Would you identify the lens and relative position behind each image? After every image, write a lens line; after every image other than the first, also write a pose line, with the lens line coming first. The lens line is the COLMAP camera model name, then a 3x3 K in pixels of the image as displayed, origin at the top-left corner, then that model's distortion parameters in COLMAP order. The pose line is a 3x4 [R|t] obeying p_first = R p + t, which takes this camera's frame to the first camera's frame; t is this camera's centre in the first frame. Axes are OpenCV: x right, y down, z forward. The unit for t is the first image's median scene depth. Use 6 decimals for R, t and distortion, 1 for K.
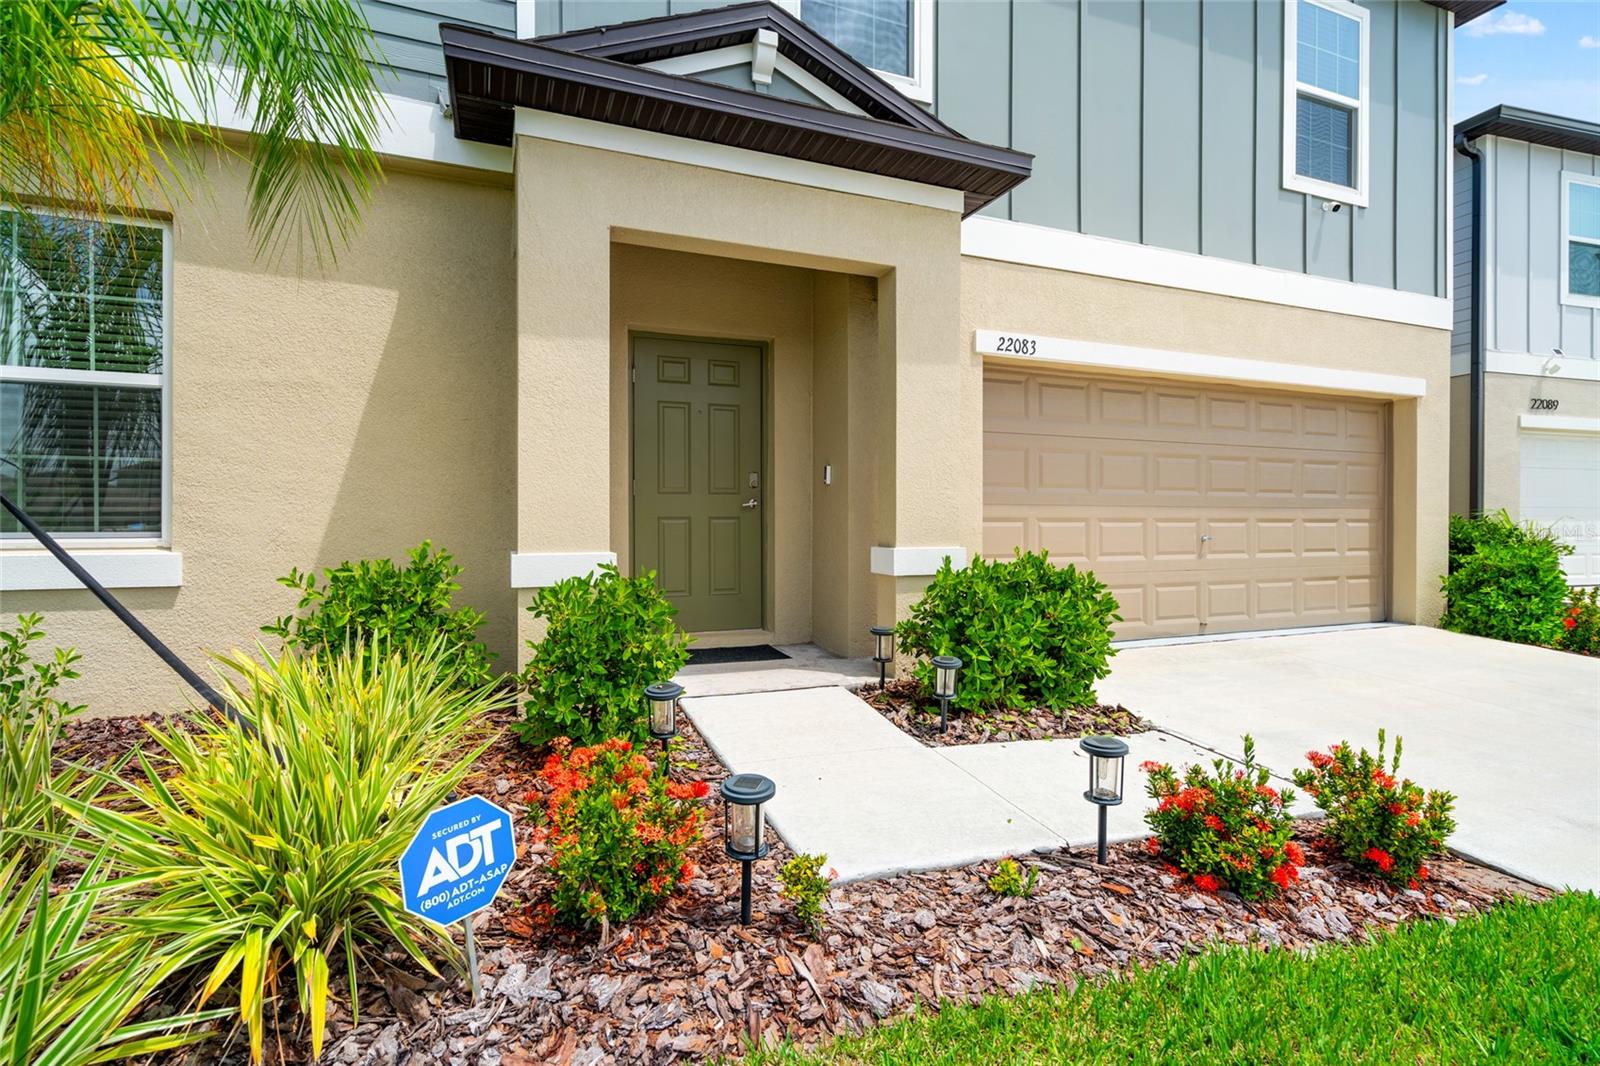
lens RADIAL K [[728.5, 0, 794.6], [0, 728.5, 505.8], [0, 0, 1]] dist [0.001709, 0.000429]
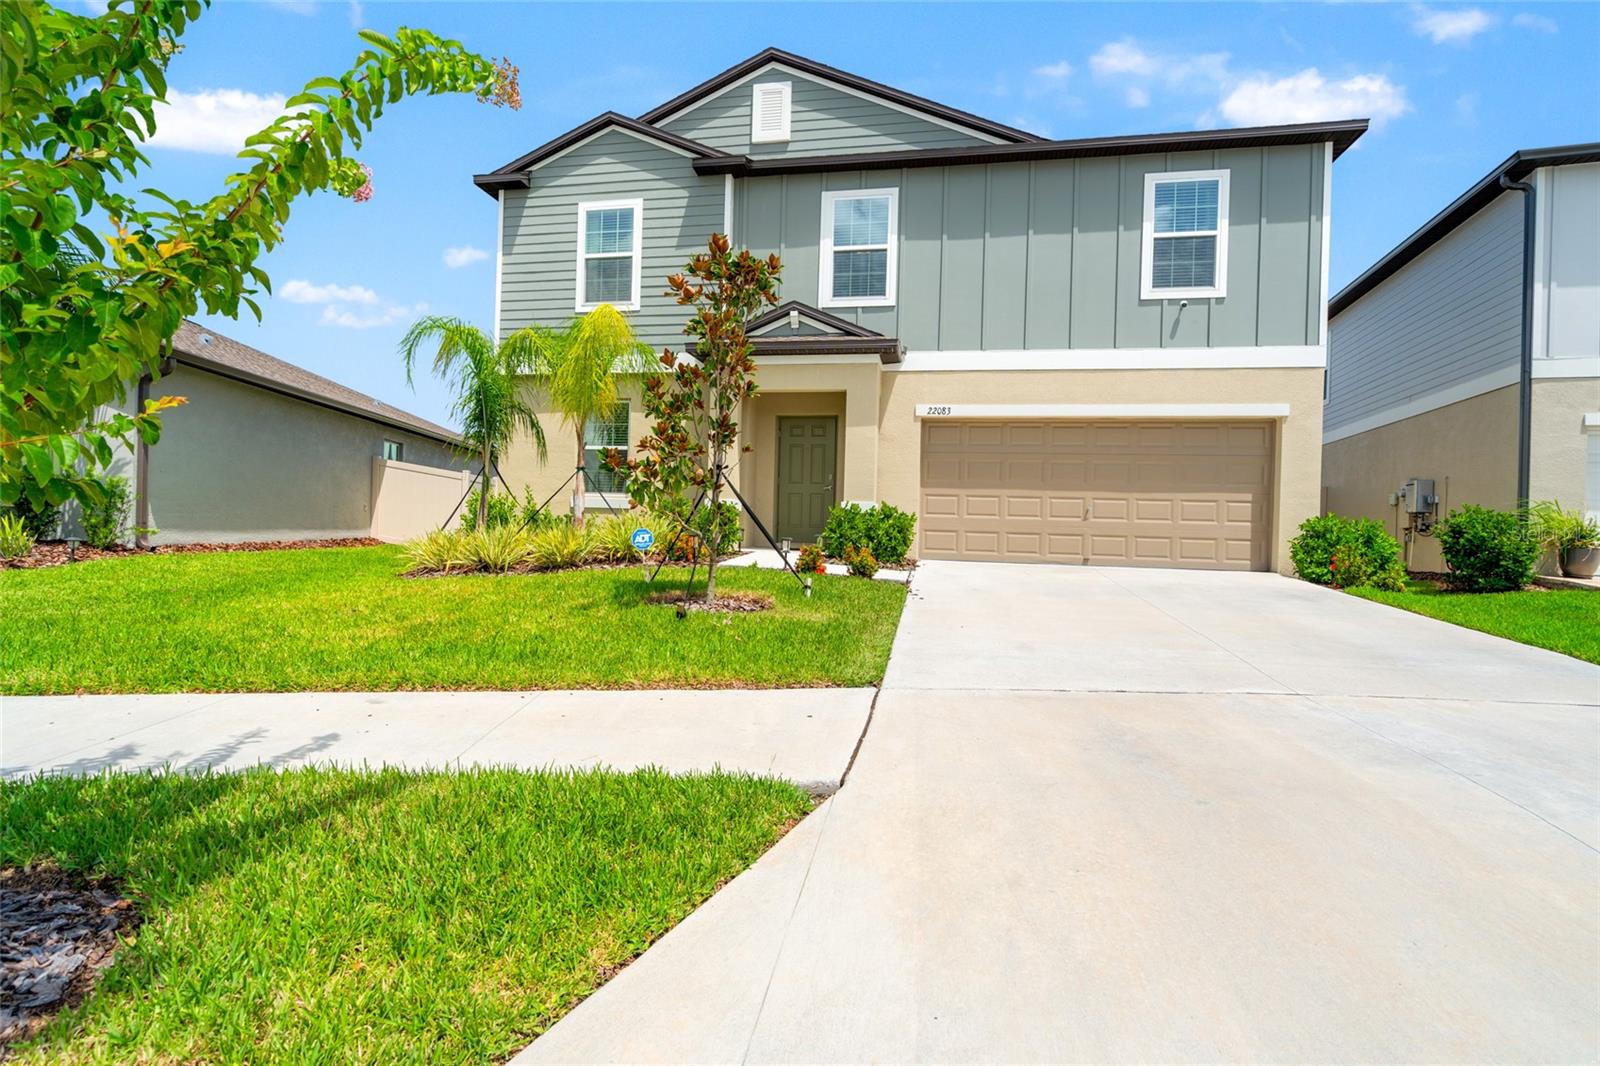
lens RADIAL K [[704.8, 0, 804.9], [0, 704.8, 526.2], [0, 0, 1]] dist [0.000821, 0.000229]
pose [[0.858013, 0.018955, -0.513278, 1.012491], [-0.018377, 0.999812, 0.006204, 0.104009], [0.513299, 0.004109, 0.858200, -0.919983]]
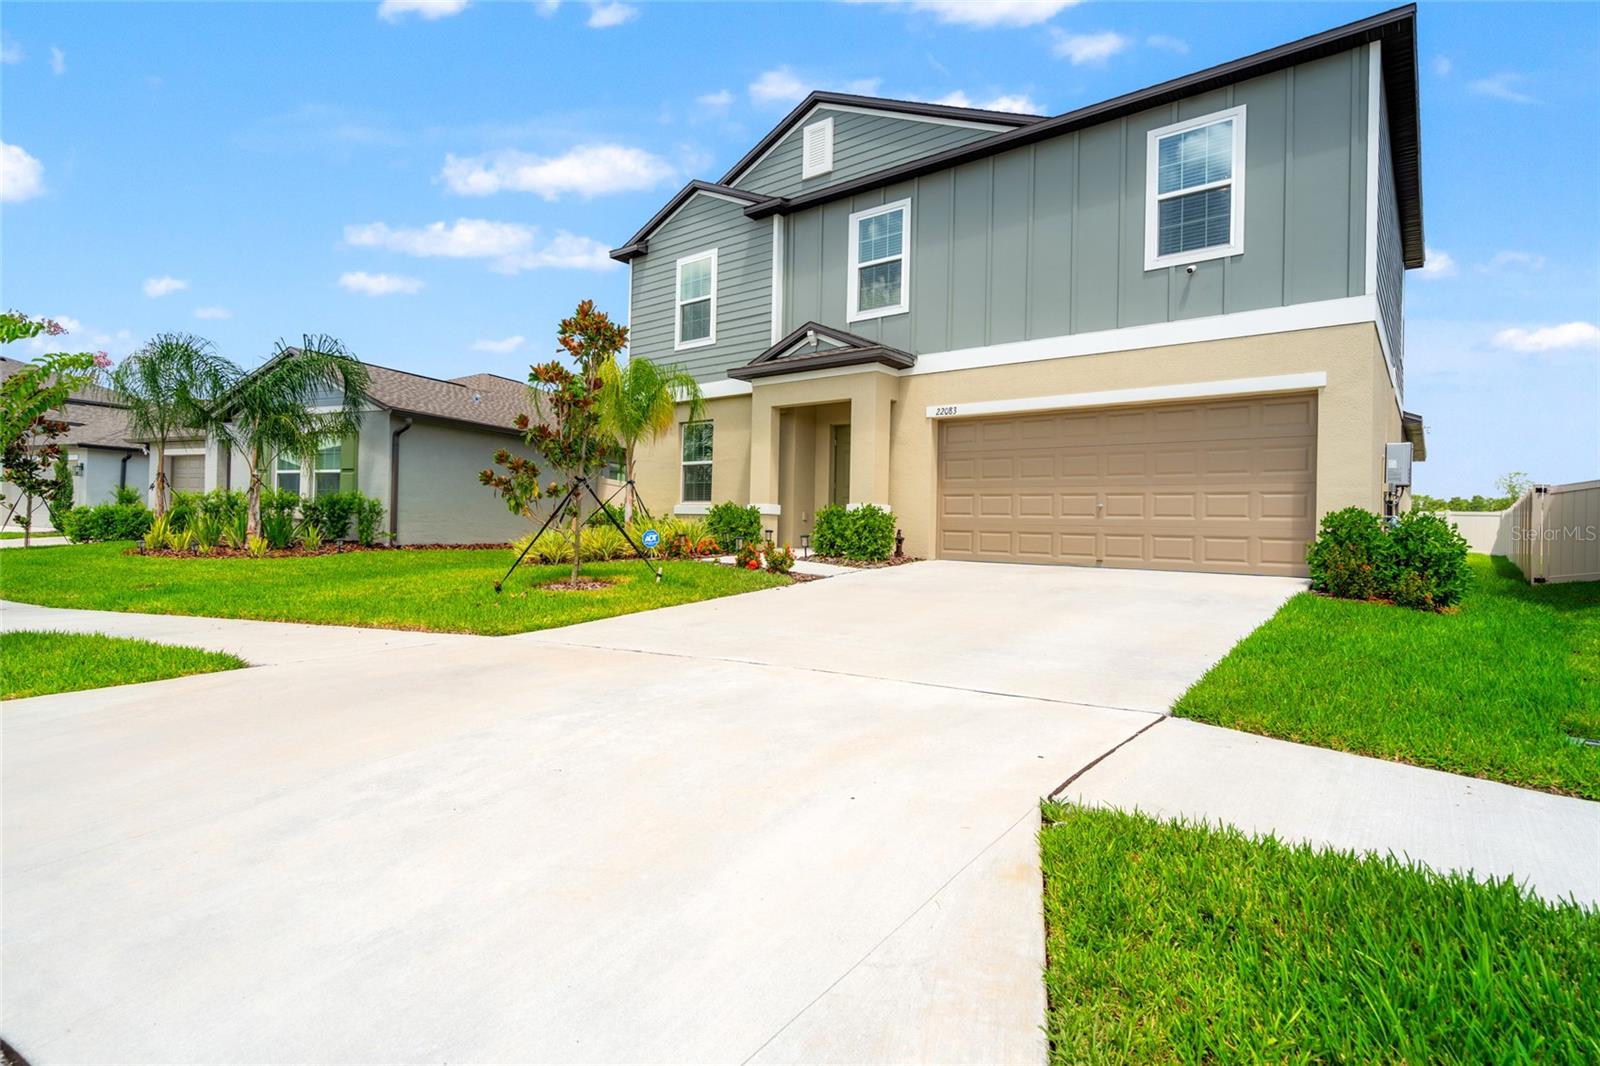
lens RADIAL K [[794.7, 0, 792.1], [0, 794.7, 502.0], [0, 0, 1]] dist [0.025514, 0.000178]
pose [[0.512319, -0.020467, -0.858551, 2.014358], [-0.011030, 0.999477, -0.030409, 0.114442], [0.858725, 0.025049, 0.511825, -0.536421]]
